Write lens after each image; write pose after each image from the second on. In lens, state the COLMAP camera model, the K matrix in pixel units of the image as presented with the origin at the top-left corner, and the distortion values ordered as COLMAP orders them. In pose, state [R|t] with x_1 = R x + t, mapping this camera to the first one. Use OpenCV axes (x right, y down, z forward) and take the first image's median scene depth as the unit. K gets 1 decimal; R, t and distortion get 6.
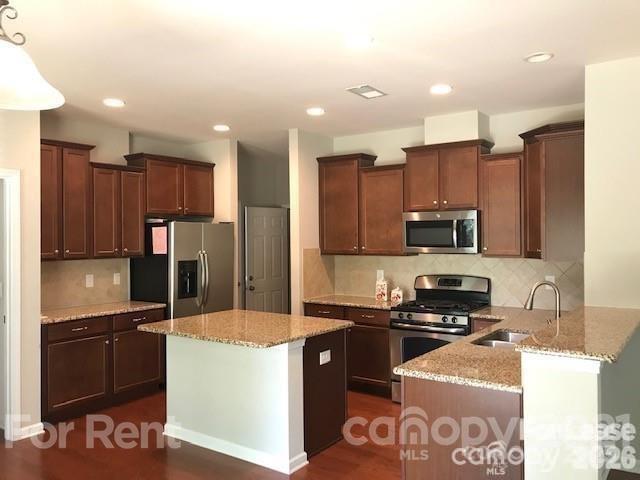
lens RADIAL K [[524.6, 0, 320.0], [0, 524.6, 240.0], [0, 0, 1]] dist [0.004855, 0.001204]
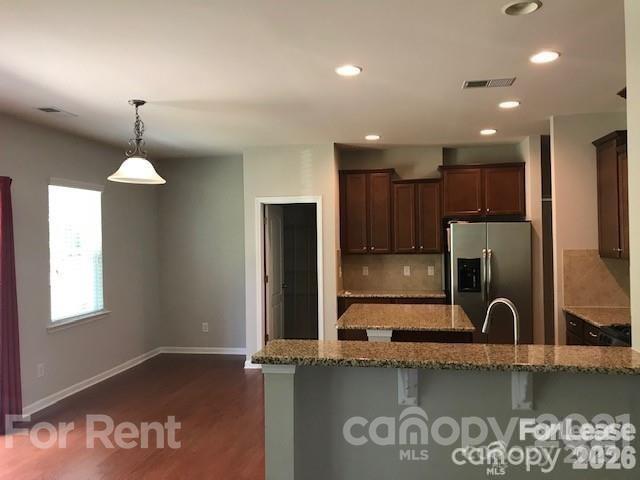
lens RADIAL K [[524.6, 0, 320.0], [0, 524.6, 240.0], [0, 0, 1]] dist [0.004855, 0.001204]
pose [[0.401785, 0.006156, -0.915713, 0.635055], [0.010740, 0.999877, 0.011434, -0.014881], [0.915671, -0.014429, 0.401669, 0.275151]]
